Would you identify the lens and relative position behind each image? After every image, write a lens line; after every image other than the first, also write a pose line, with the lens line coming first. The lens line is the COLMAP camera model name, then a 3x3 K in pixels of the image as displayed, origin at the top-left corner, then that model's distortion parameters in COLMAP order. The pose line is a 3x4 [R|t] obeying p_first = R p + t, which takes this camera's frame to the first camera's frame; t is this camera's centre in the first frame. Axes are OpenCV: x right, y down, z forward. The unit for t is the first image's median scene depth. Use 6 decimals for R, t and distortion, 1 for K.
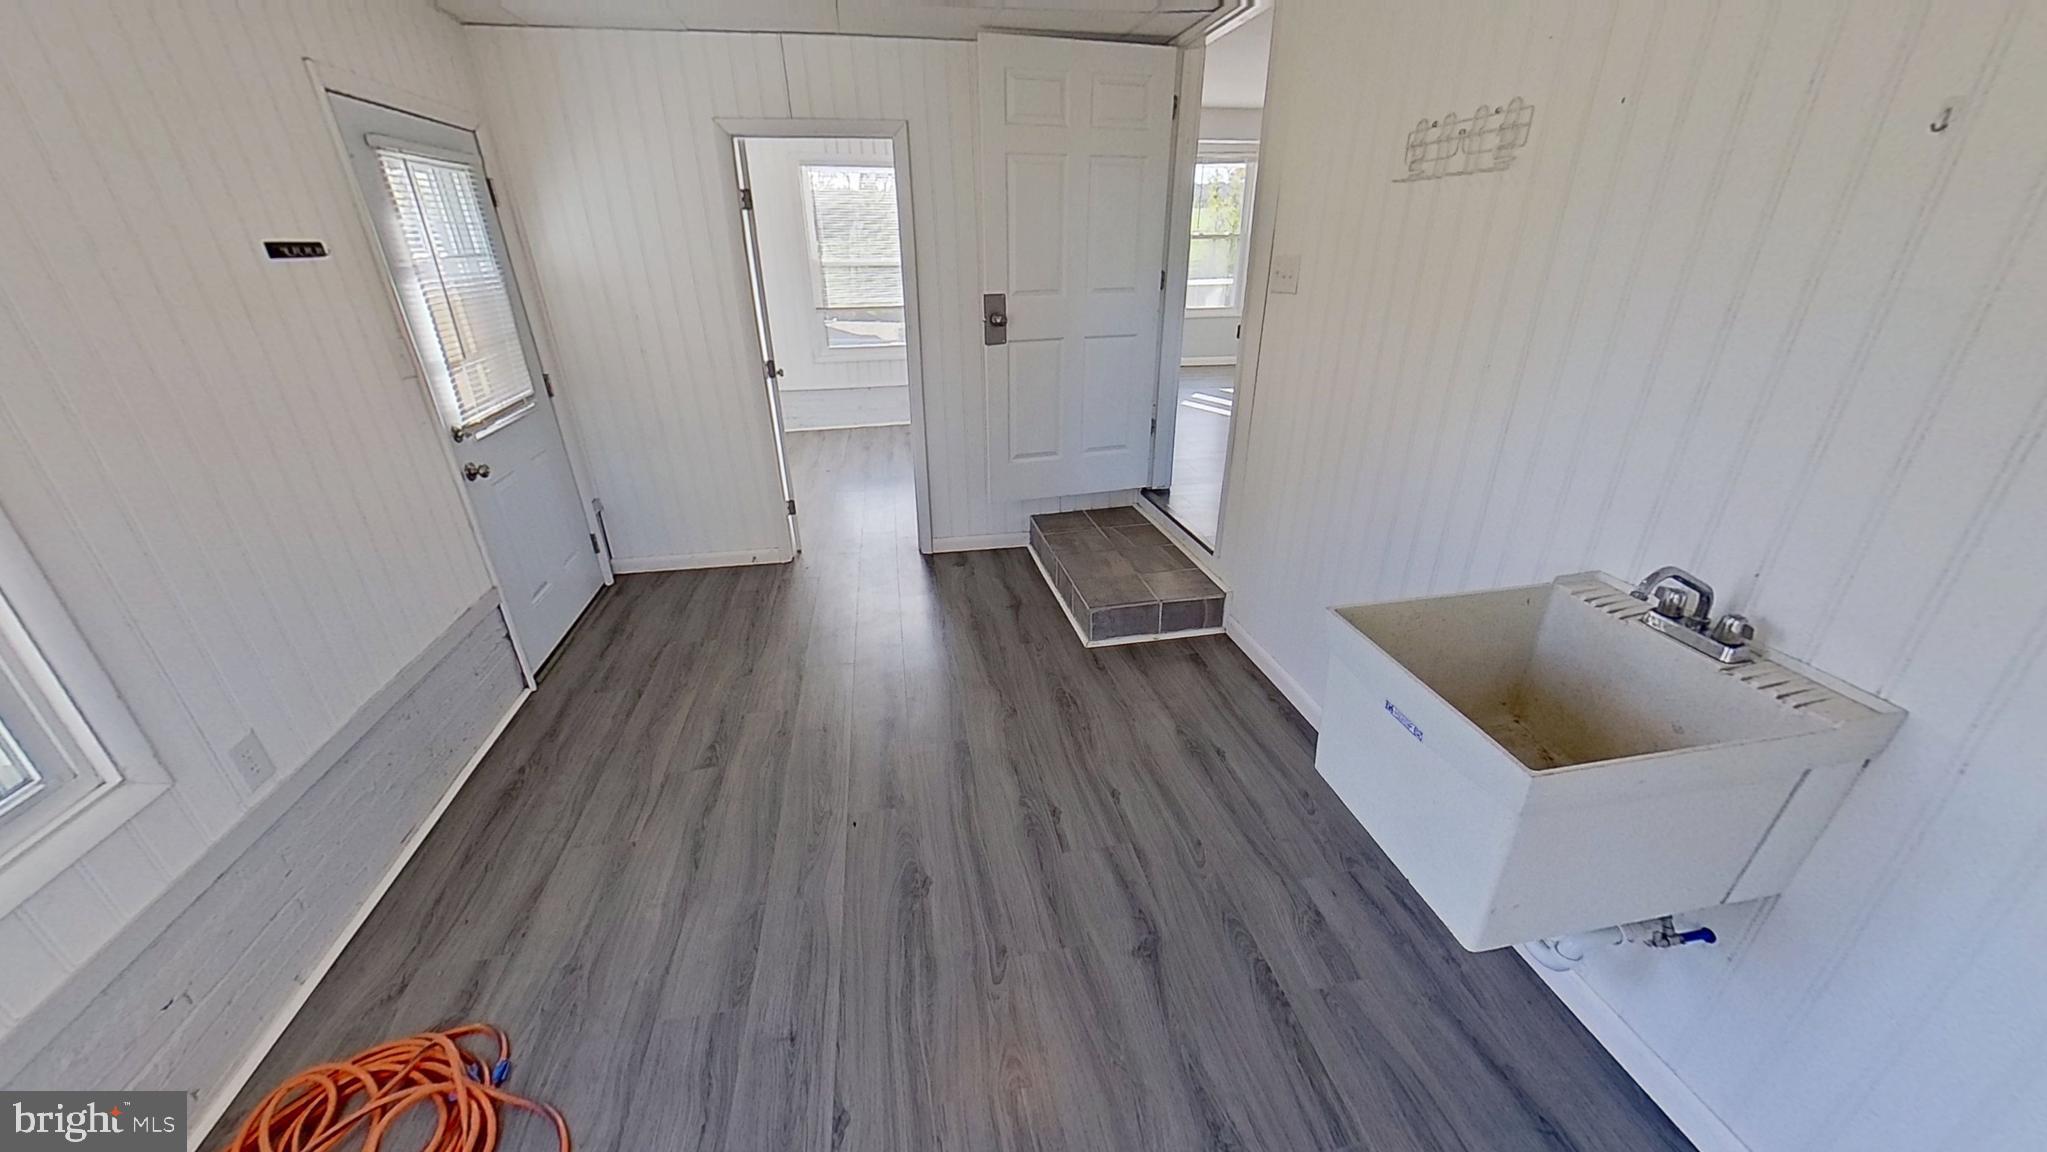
lens RADIAL K [[737.9, 0, 1020.8], [0, 737.9, 590.7], [0, 0, 1]] dist [0.002474, 0.000350]
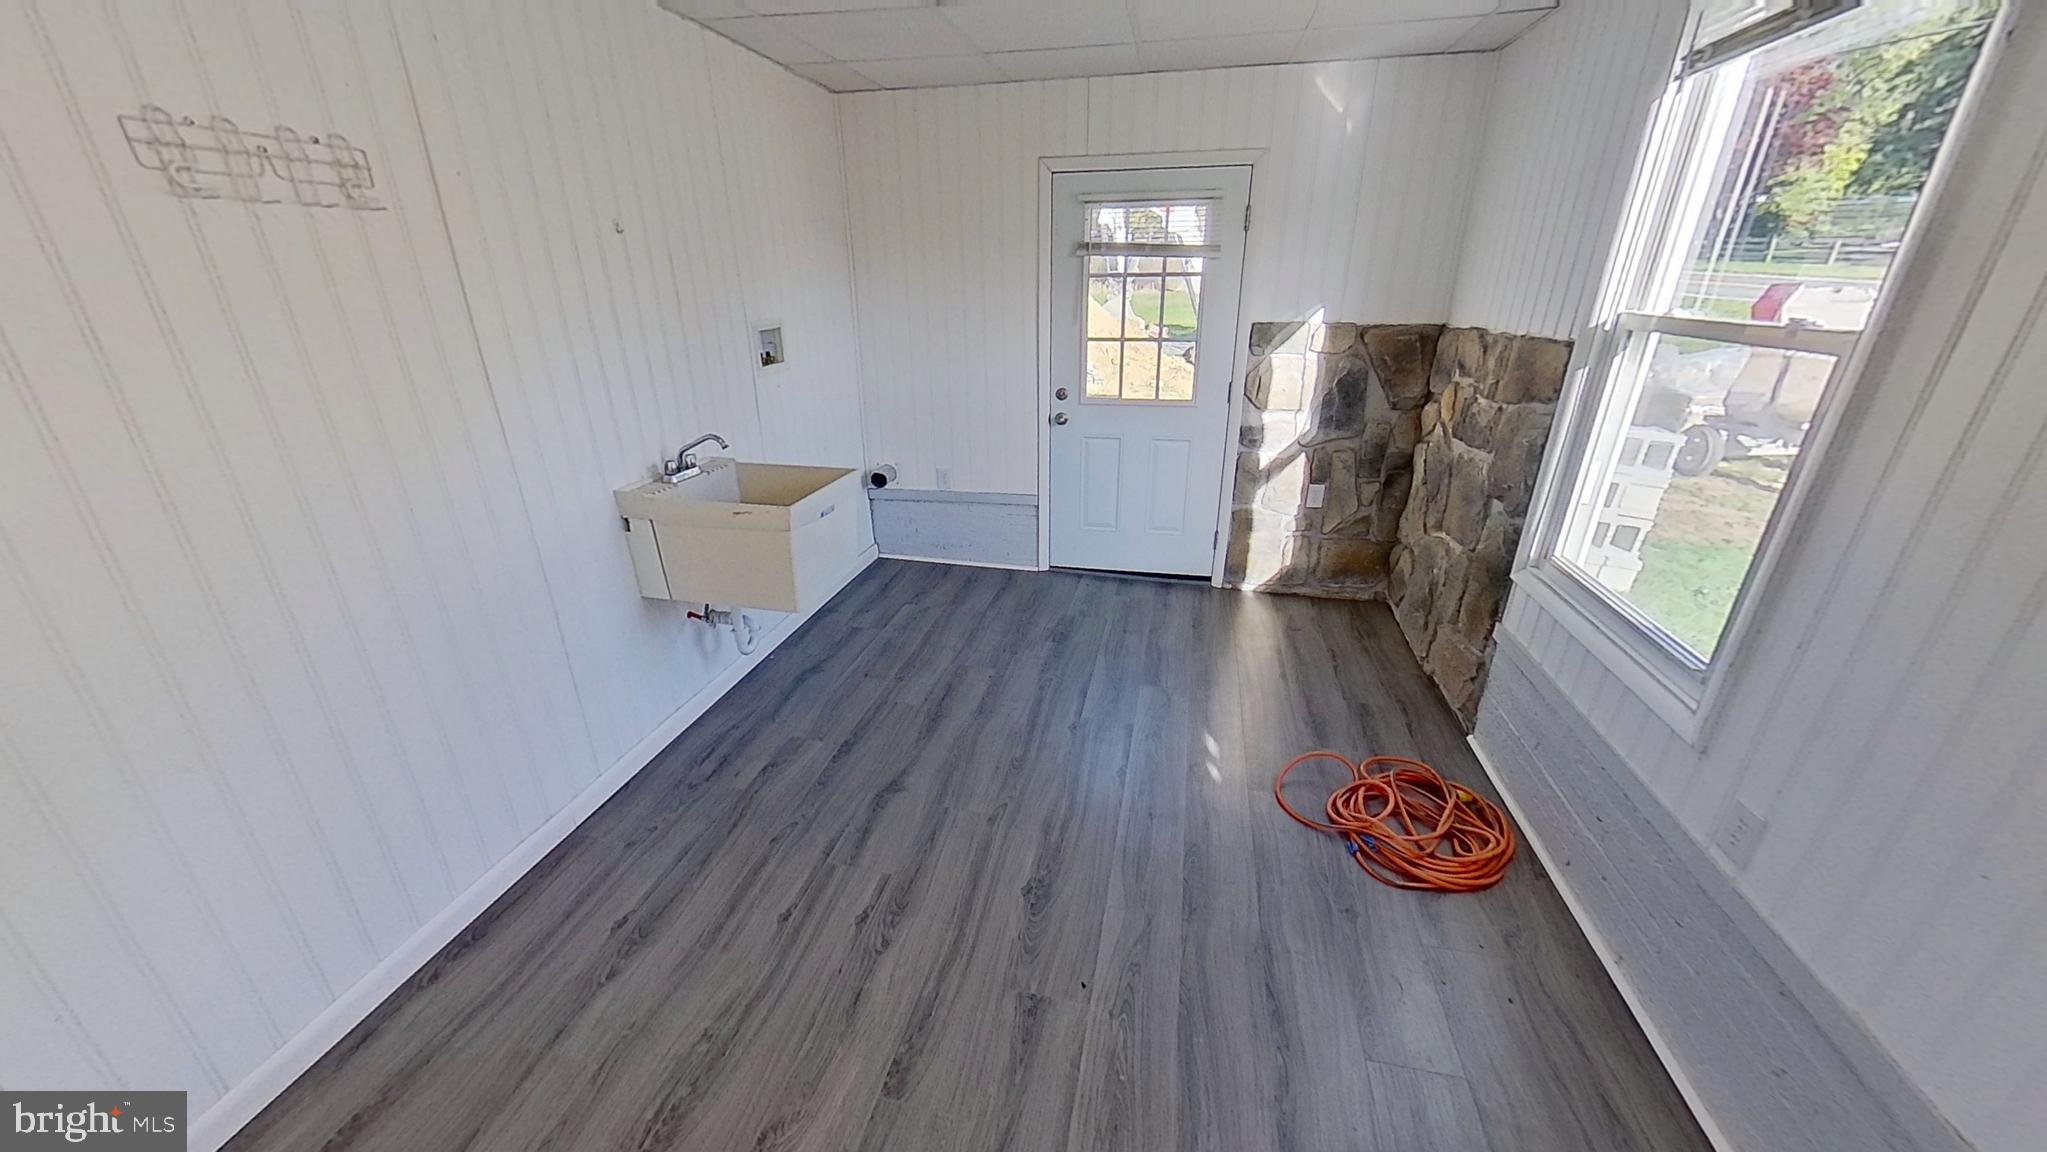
lens RADIAL K [[737.9, 0, 1023.9], [0, 737.9, 576.5], [0, 0, 1]] dist [0.002474, 0.000350]
pose [[-0.922203, -0.137383, 0.361480, -0.447136], [0.178020, 0.679005, 0.712222, -0.643243], [-0.343295, 0.721164, -0.601724, 1.345826]]
